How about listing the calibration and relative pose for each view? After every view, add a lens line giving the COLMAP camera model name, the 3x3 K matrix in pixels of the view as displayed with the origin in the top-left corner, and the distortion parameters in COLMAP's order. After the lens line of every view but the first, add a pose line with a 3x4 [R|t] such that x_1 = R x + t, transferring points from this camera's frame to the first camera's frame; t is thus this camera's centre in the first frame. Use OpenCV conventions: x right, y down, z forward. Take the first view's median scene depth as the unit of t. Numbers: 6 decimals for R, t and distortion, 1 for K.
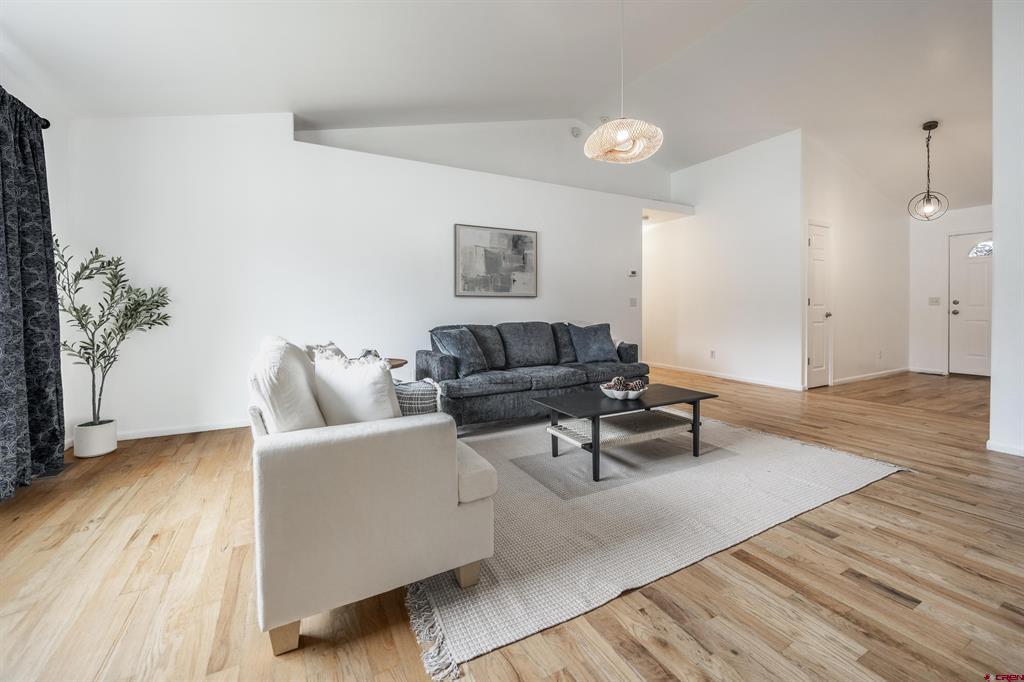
lens RADIAL K [[415.0, 0, 512.4], [0, 415.0, 313.7], [0, 0, 1]] dist [0.000228, -0.000072]
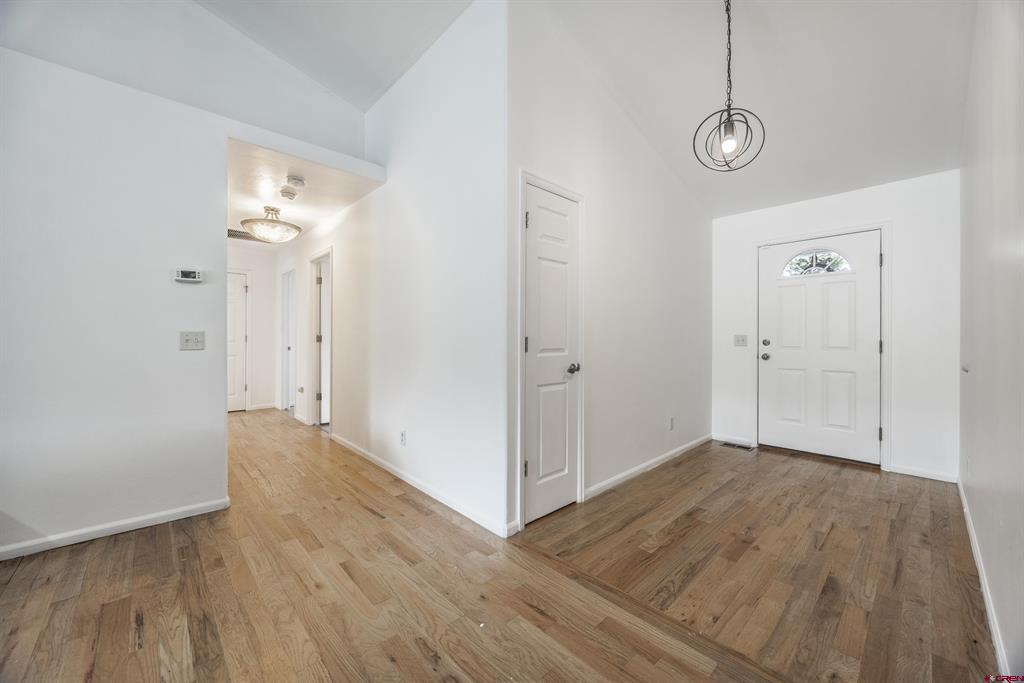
lens RADIAL K [[388.6, 0, 510.7], [0, 388.6, 339.7], [0, 0, 1]] dist [0.000649, 0.000039]
pose [[0.966897, 0.005444, 0.255108, 0.515335], [-0.003506, 0.999961, -0.008053, -0.026695], [-0.255142, 0.006892, 0.966879, 0.505451]]
